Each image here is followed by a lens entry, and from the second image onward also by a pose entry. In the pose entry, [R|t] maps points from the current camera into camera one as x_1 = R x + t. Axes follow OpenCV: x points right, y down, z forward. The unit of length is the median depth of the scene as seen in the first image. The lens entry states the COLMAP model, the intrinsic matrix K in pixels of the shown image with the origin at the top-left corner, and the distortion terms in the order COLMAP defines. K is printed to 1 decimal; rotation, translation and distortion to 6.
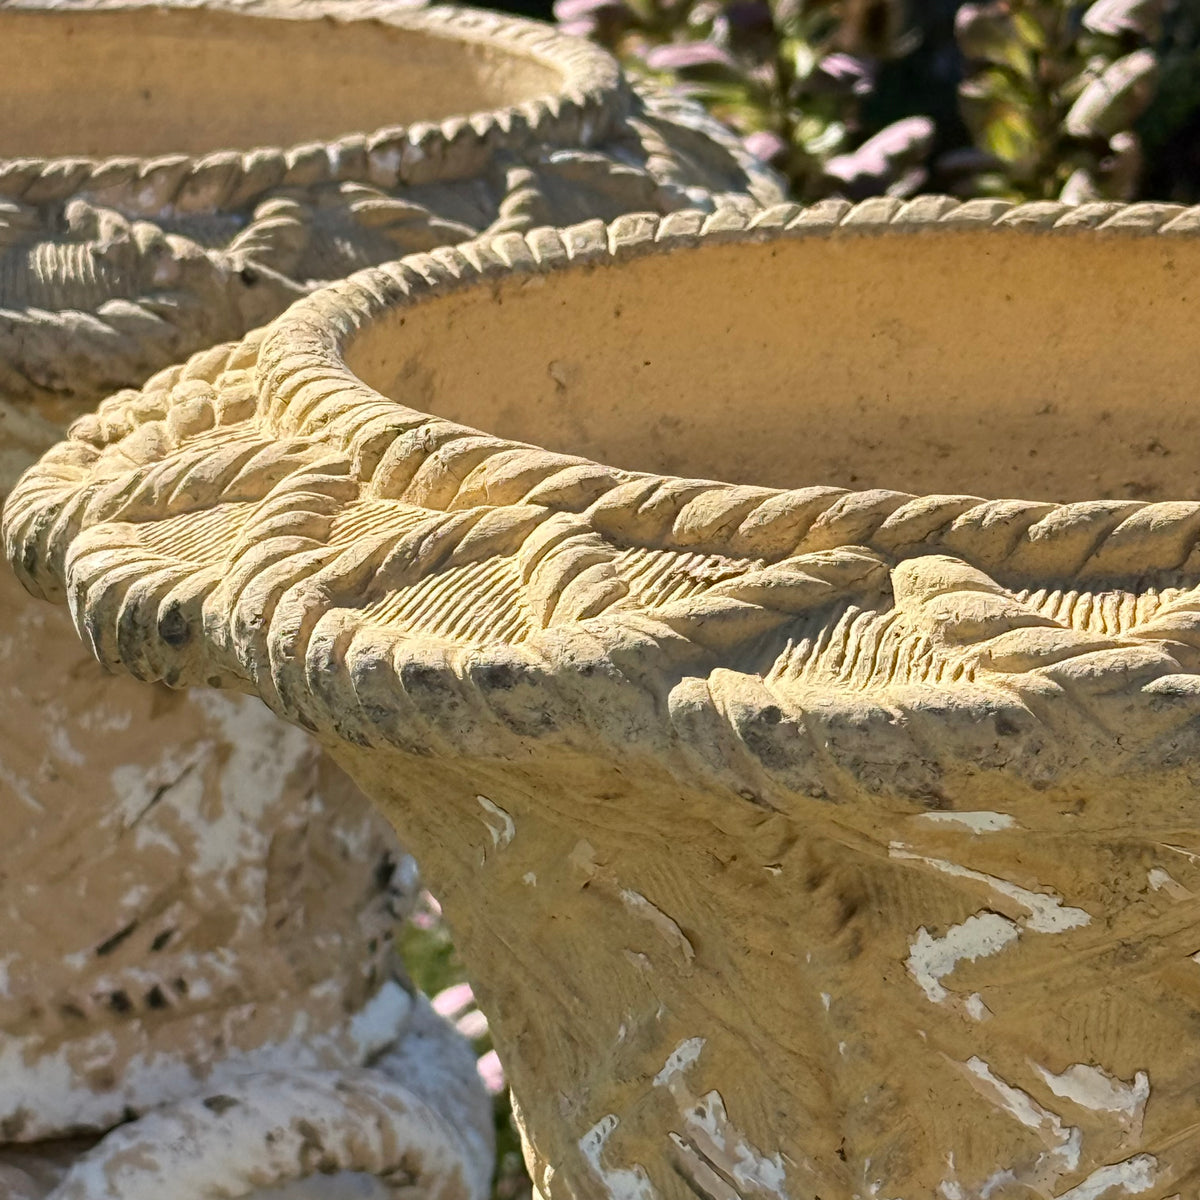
lens RADIAL K [[5834.5, 0, 600.1], [0, 5834.5, 601.0], [0, 0, 1]] dist [-0.068457, 0.000000]
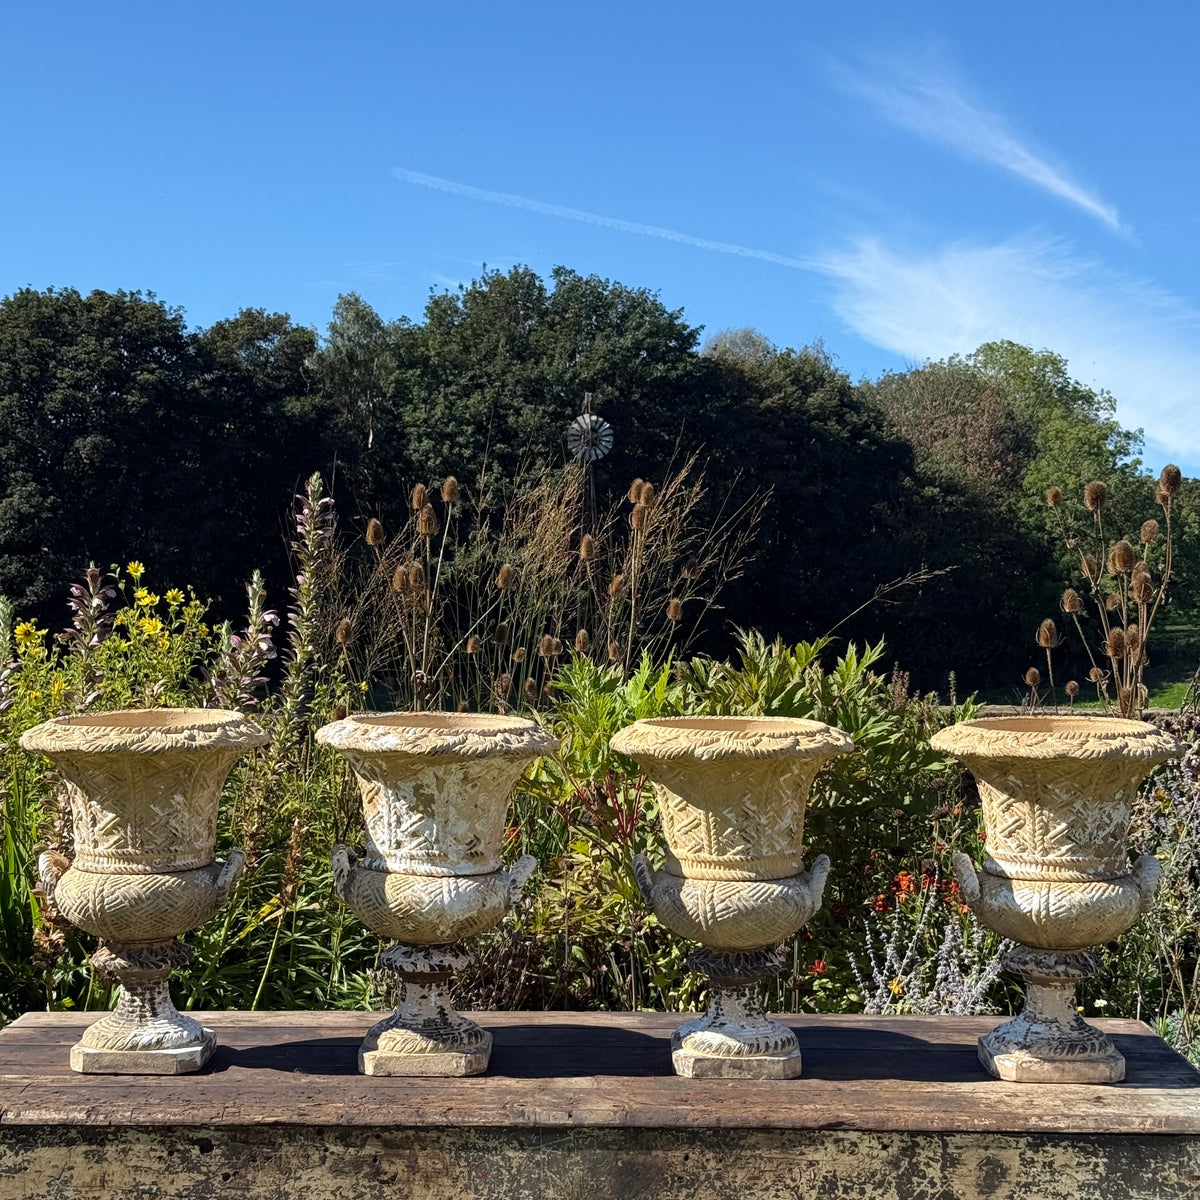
lens RADIAL K [[2244.9, 0, 613.0], [0, 2244.9, 611.6], [0, 0, 1]] dist [0.150934, 0.000000]
pose [[0.581223, -0.016444, 0.813578, -3.356714], [0.161632, 0.982208, -0.095618, 0.103894], [-0.797531, 0.187076, 0.573540, -1.085850]]
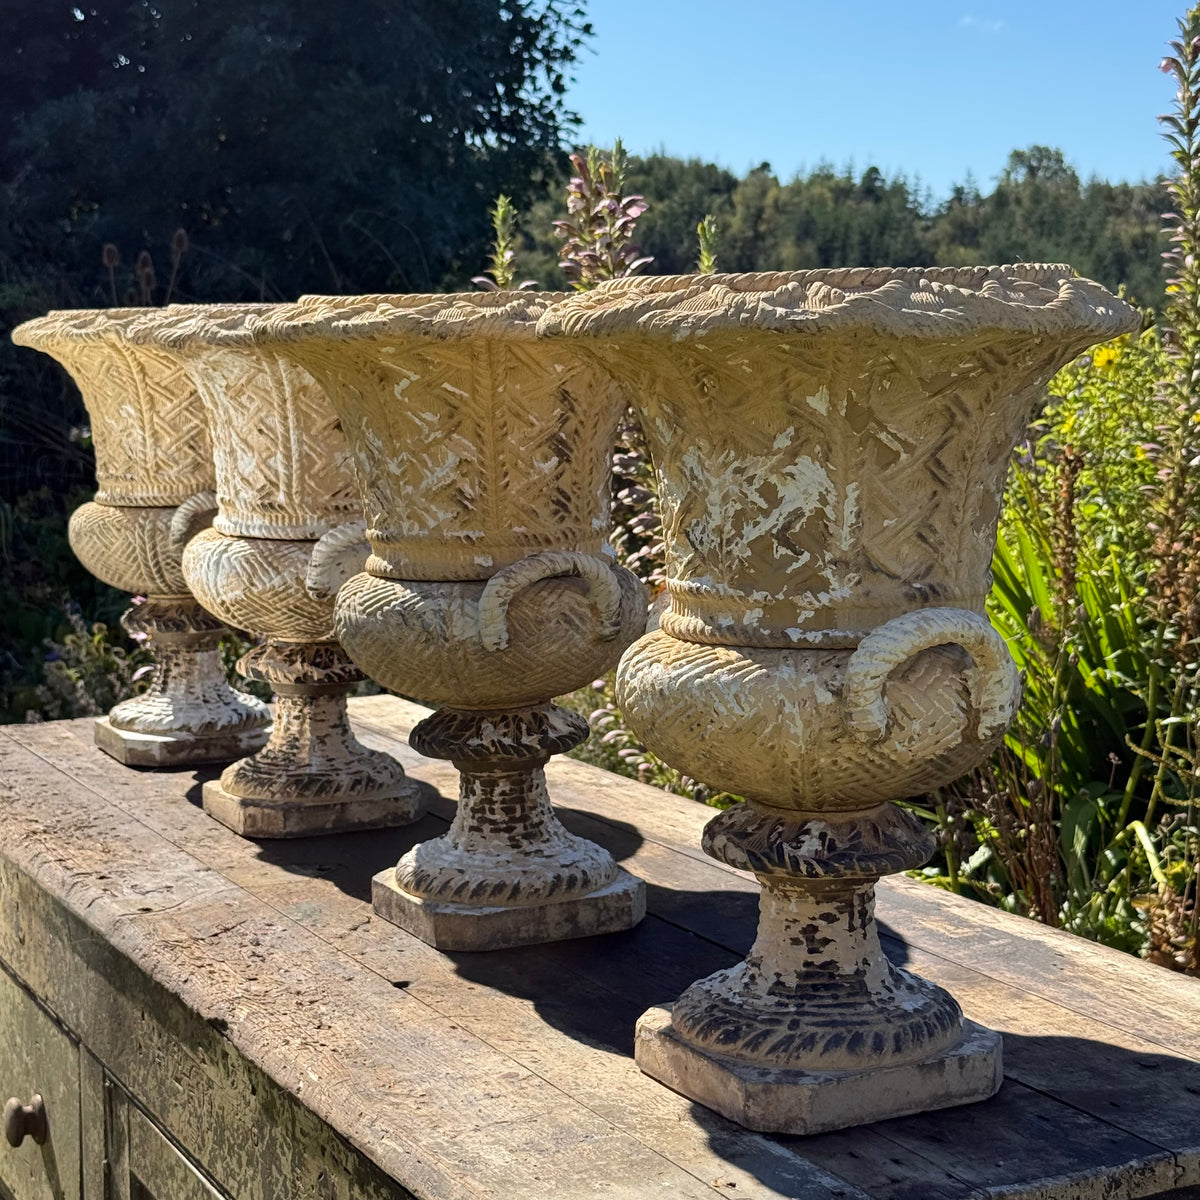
lens RADIAL K [[2250.9, 0, 586.8], [0, 2250.9, 611.4], [0, 0, 1]] dist [0.136151, 0.000000]
pose [[0.990858, 0.007982, -0.134672, 0.518712], [-0.019785, 0.996053, -0.086532, 0.447763], [0.133450, 0.088406, 0.987105, -1.021686]]
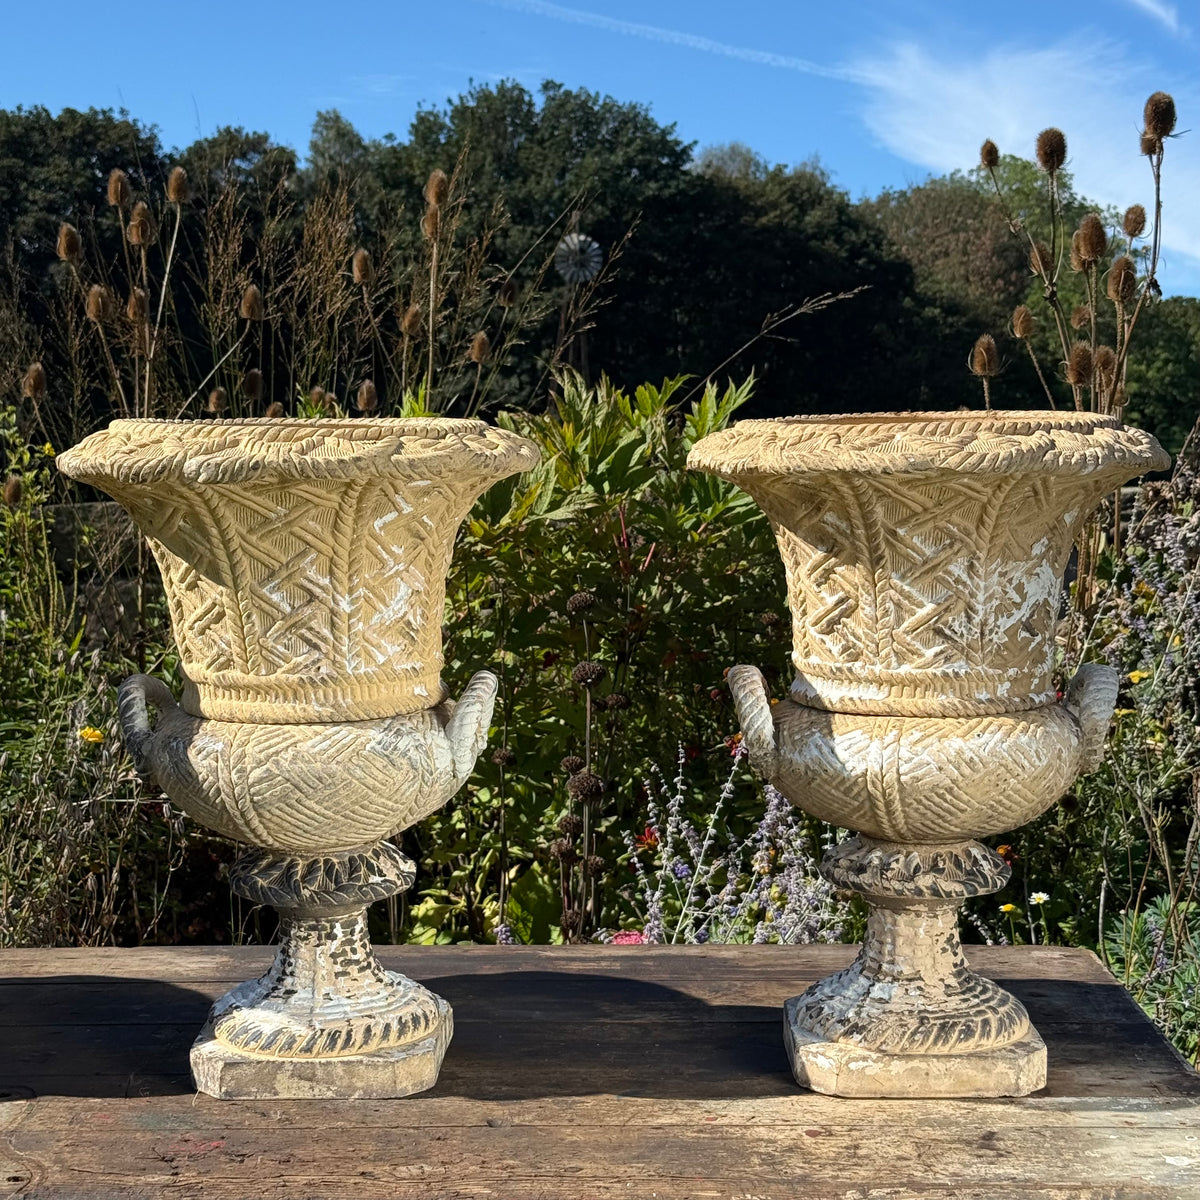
lens RADIAL K [[2244.9, 0, 604.0], [0, 2244.9, 620.4], [0, 0, 1]] dist [0.150934, 0.000000]
pose [[0.584904, -0.085779, 0.806554, -1.463238], [0.170839, 0.985113, -0.019122, 0.221817], [-0.792907, 0.148976, 0.590851, -0.325973]]
